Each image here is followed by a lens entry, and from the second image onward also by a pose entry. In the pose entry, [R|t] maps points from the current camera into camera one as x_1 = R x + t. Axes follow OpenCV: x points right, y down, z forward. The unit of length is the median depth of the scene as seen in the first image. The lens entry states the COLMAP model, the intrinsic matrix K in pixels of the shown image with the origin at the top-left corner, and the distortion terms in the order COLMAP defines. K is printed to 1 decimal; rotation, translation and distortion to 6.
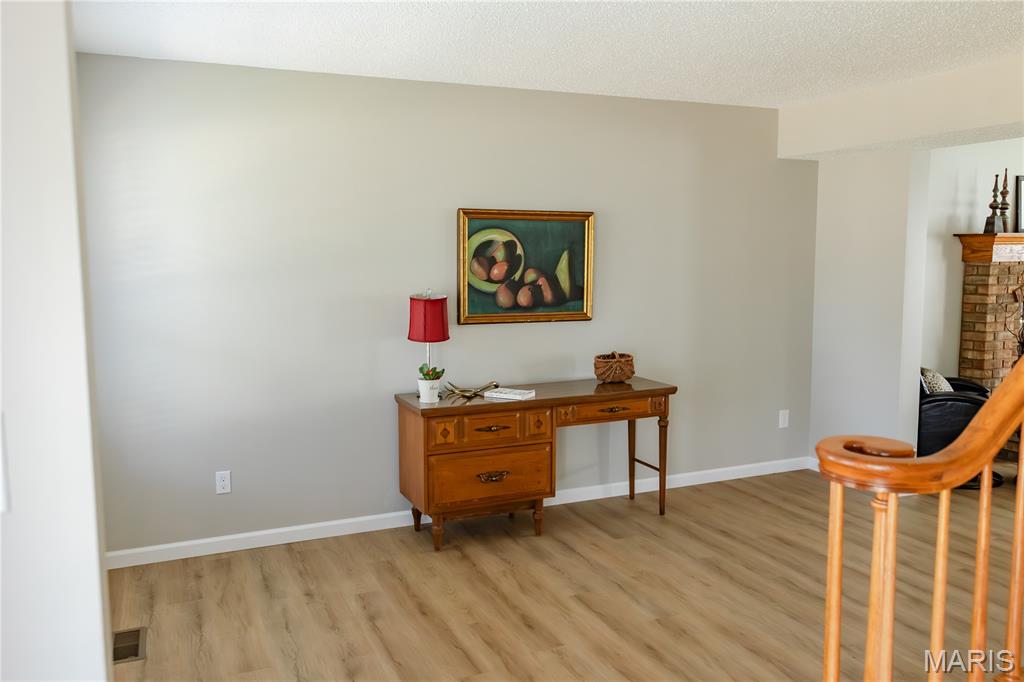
lens RADIAL K [[821.2, 0, 511.7], [0, 821.2, 341.0], [0, 0, 1]] dist [0.003149, 0.000272]
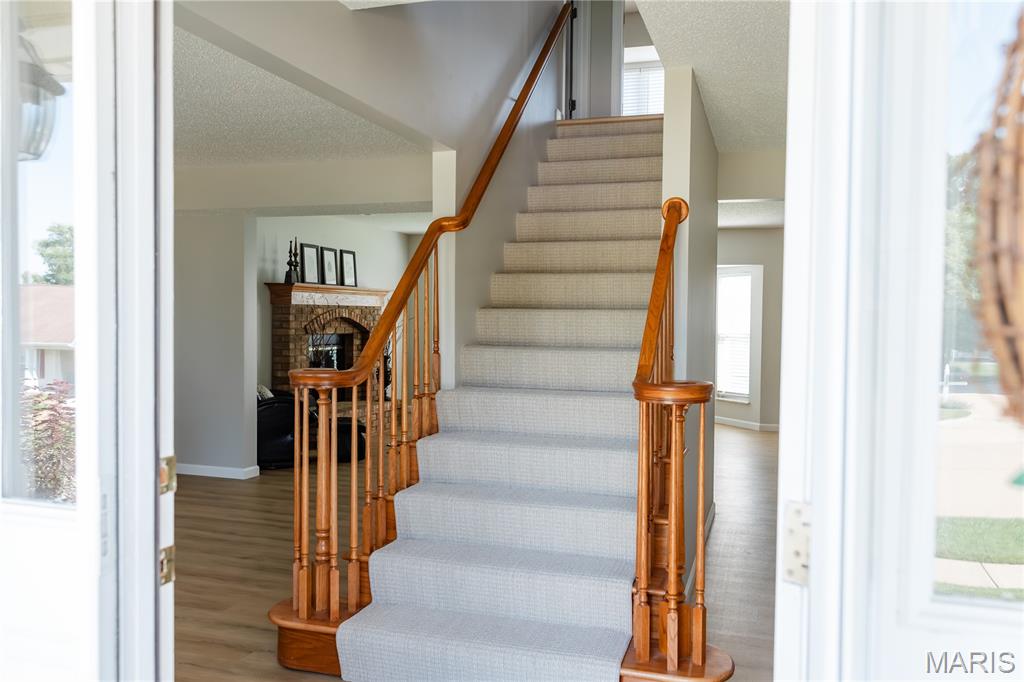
lens RADIAL K [[821.2, 0, 511.2], [0, 821.2, 340.3], [0, 0, 1]] dist [0.003149, 0.000272]
pose [[0.660784, -0.011699, 0.750485, -0.254167], [0.071266, 0.996339, -0.047217, 0.069430], [-0.747185, 0.084684, 0.659199, -0.212072]]
